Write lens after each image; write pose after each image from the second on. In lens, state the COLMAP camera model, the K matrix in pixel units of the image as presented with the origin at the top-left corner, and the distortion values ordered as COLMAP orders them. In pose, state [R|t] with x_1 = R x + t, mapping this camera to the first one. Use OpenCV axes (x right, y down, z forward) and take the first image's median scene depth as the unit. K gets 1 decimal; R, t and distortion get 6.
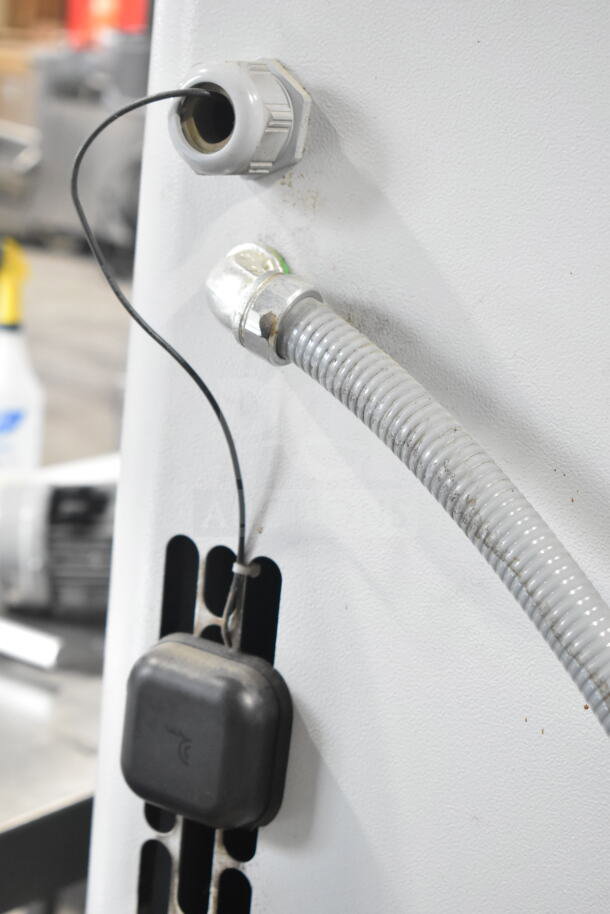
lens RADIAL K [[1874.0, 0, 304.3], [0, 1874.0, 456.8], [0, 0, 1]] dist [-0.061370, 0.000000]
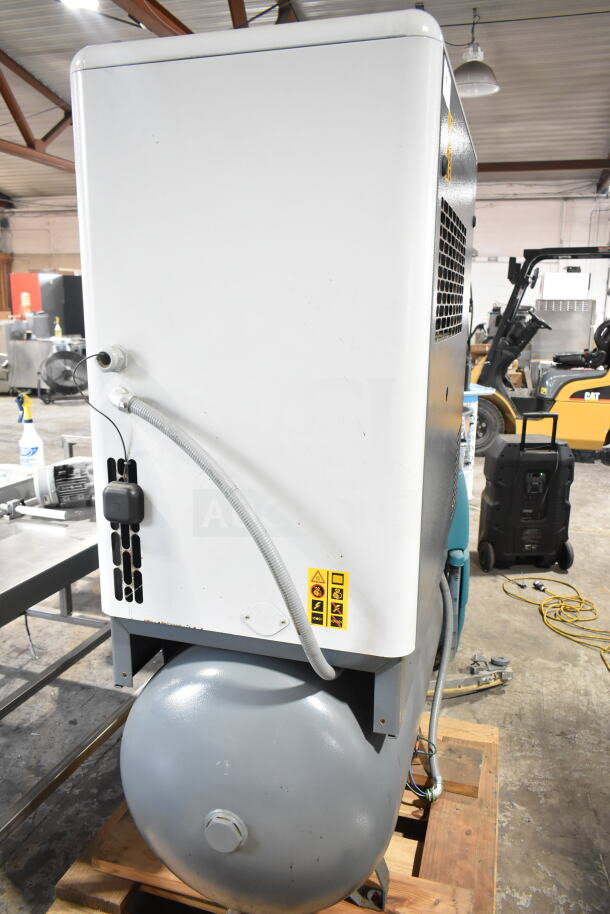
lens RADIAL K [[712.6, 0, 303.1], [0, 712.6, 462.1], [0, 0, 1]] dist [-0.014522, 0.019934]
pose [[0.959330, -0.144115, 0.242726, -0.040701], [0.140352, 0.989558, 0.032822, 0.060625], [-0.244921, 0.002580, 0.969540, -0.666071]]
